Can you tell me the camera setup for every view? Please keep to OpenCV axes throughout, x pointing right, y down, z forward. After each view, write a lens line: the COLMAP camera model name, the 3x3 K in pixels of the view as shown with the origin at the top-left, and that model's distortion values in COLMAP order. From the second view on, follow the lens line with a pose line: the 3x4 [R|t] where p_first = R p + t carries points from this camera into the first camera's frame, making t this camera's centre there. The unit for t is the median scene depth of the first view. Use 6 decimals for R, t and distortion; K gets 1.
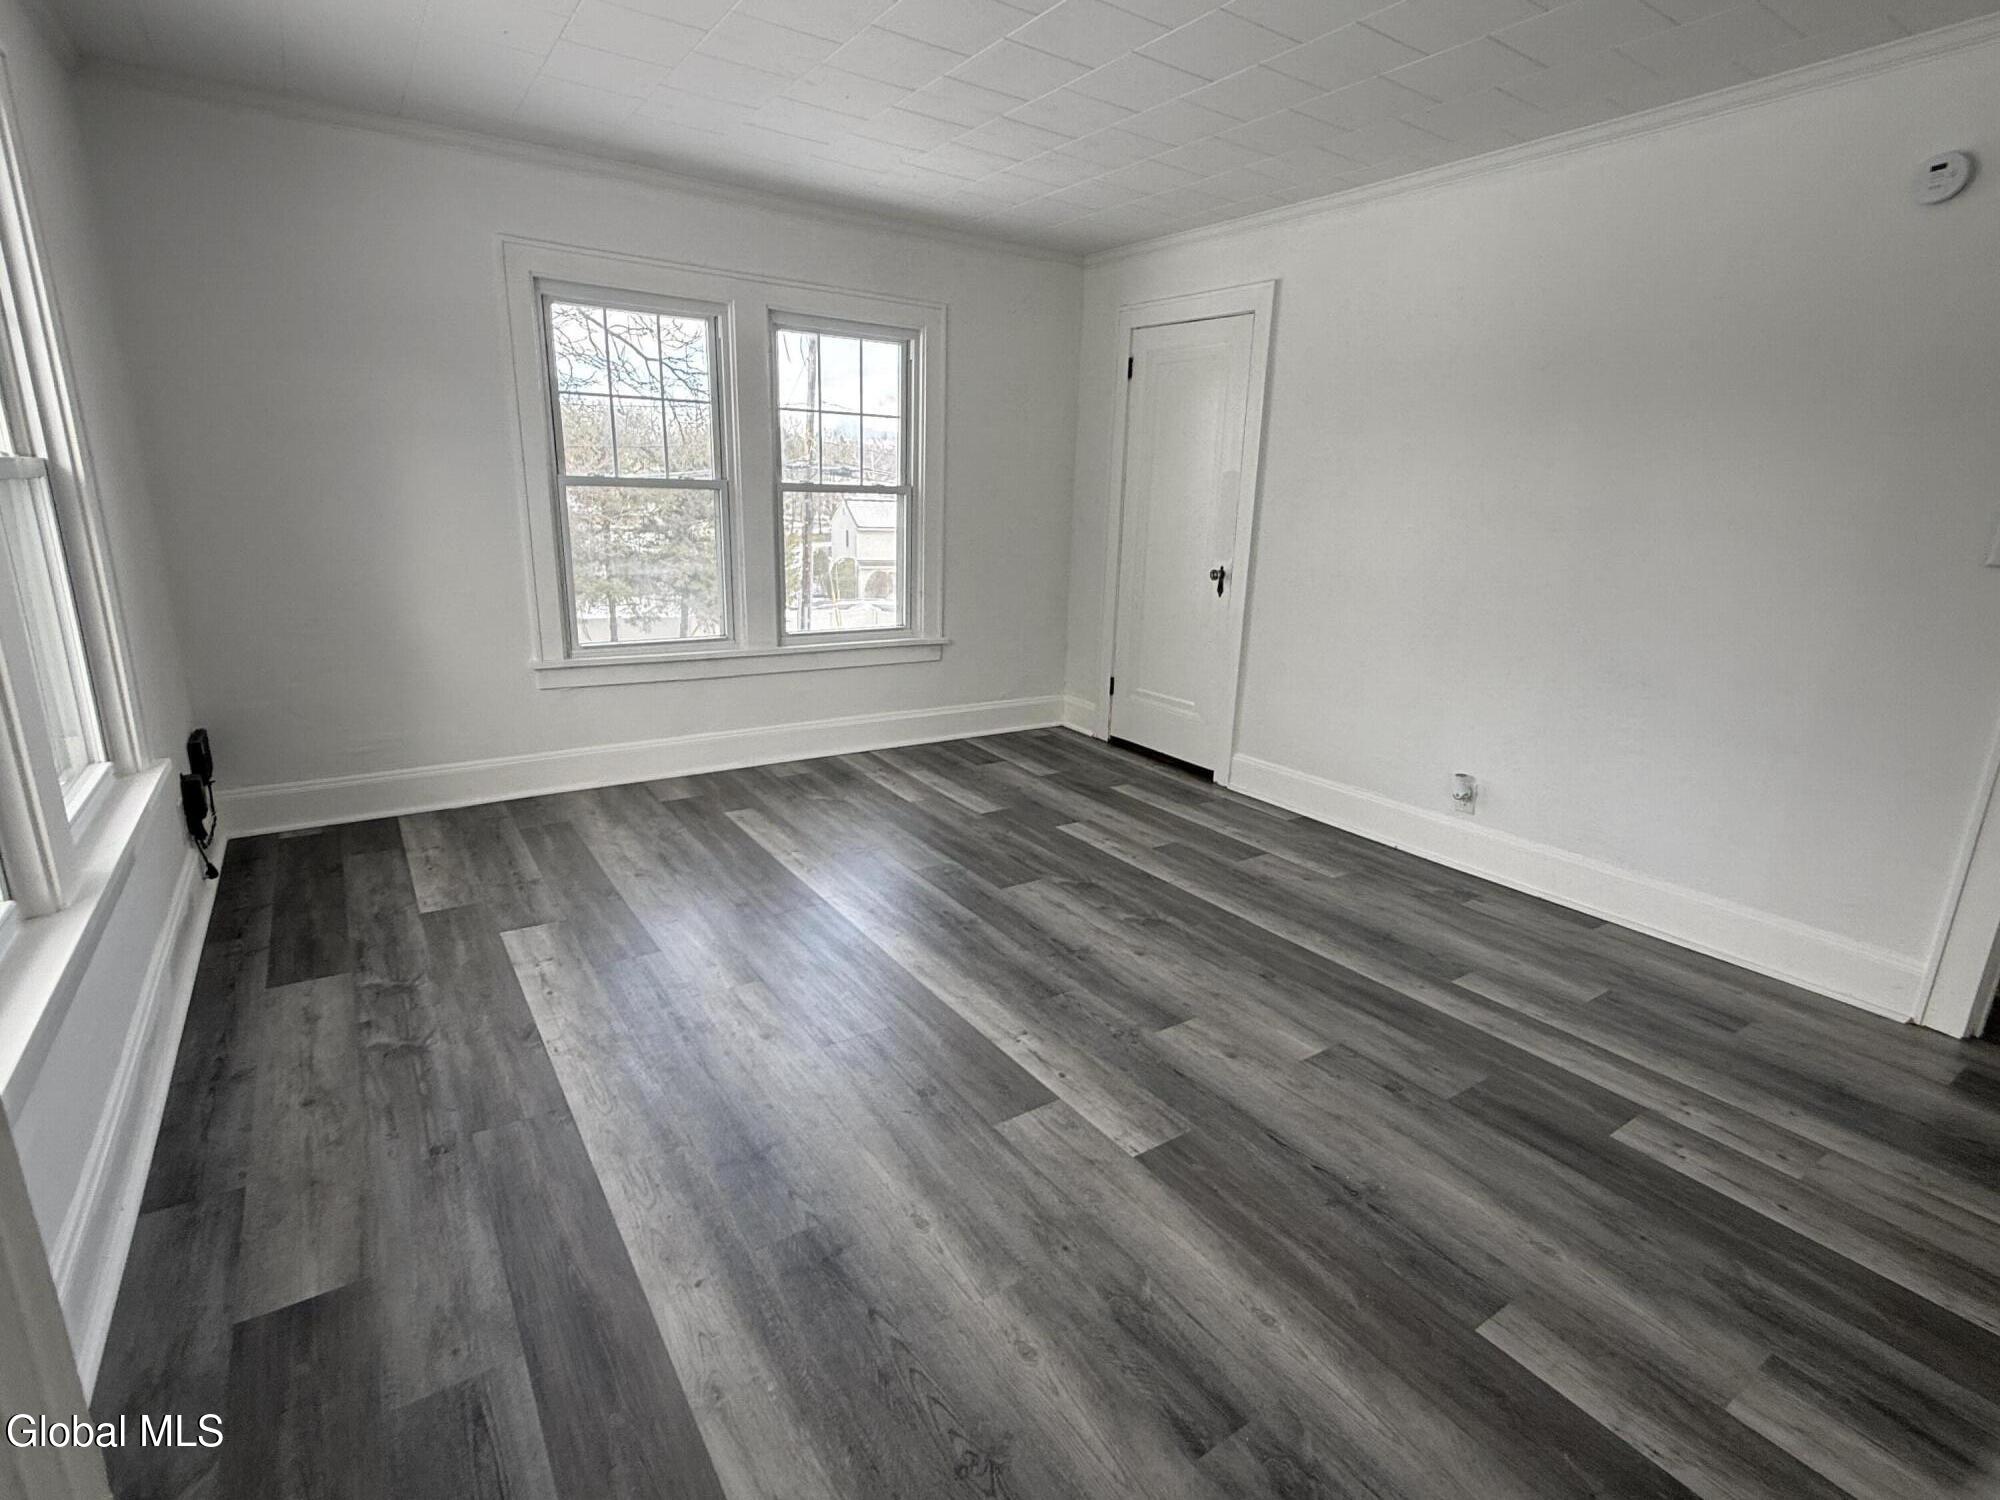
lens RADIAL K [[969.6, 0, 1006.8], [0, 969.6, 744.5], [0, 0, 1]] dist [0.001089, -0.002363]
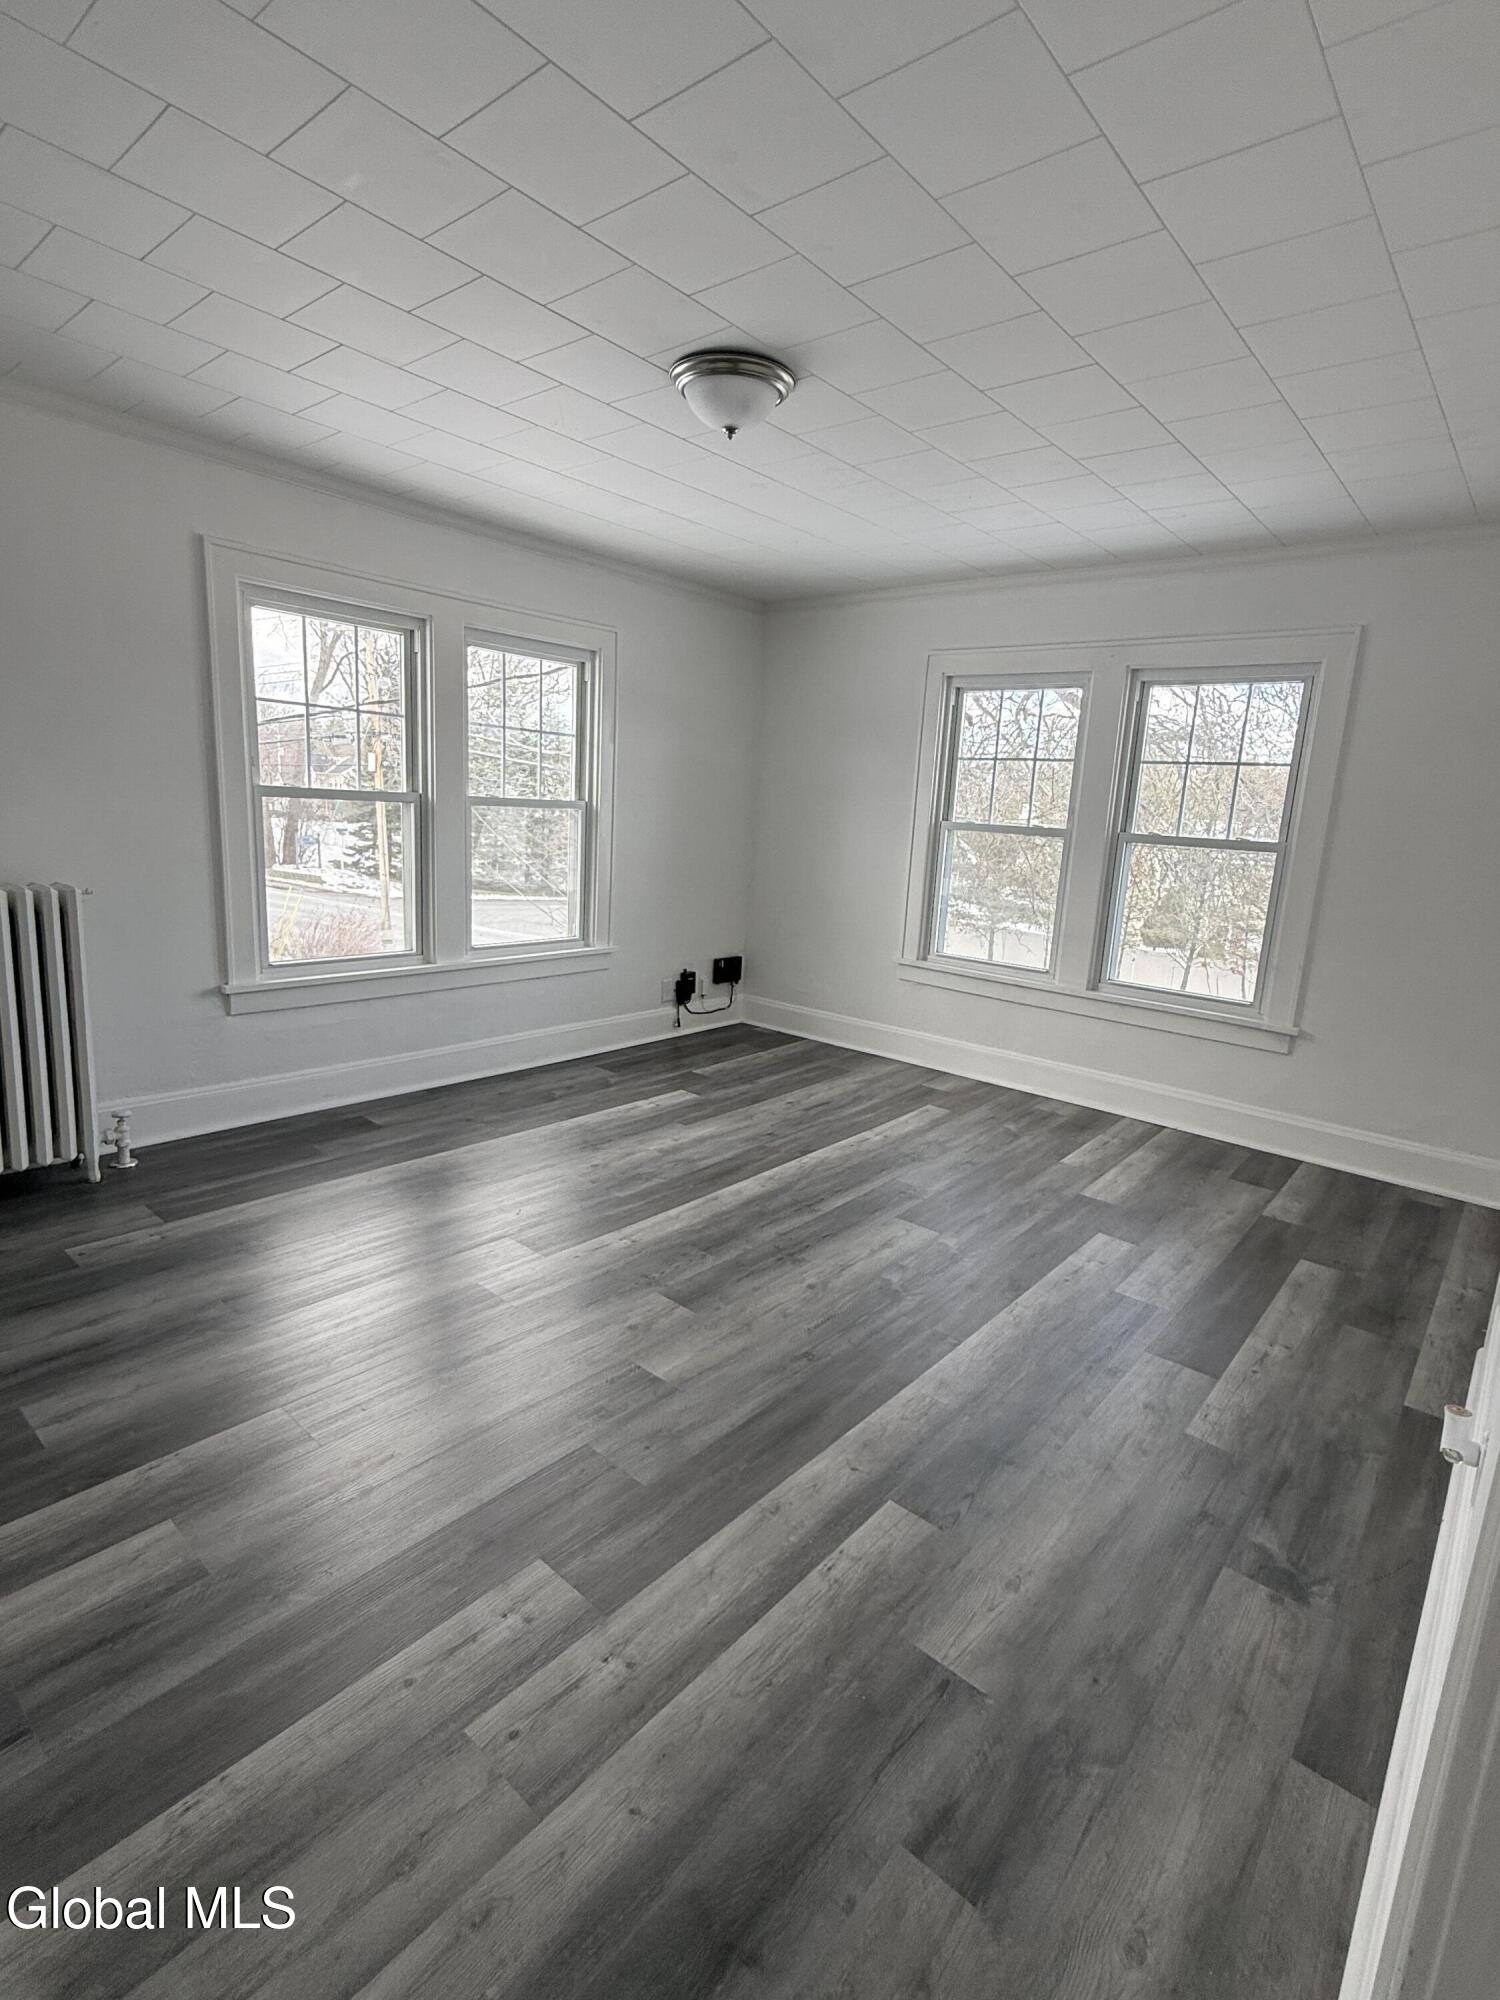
lens RADIAL K [[969.6, 0, 748.6], [0, 969.6, 1002.4], [0, 0, 1]] dist [0.001089, -0.002363]
pose [[0.259323, 0.181331, -0.948615, 0.747934], [-0.290320, 0.951424, 0.102503, -0.104973], [0.921122, 0.248820, 0.299370, 0.431889]]
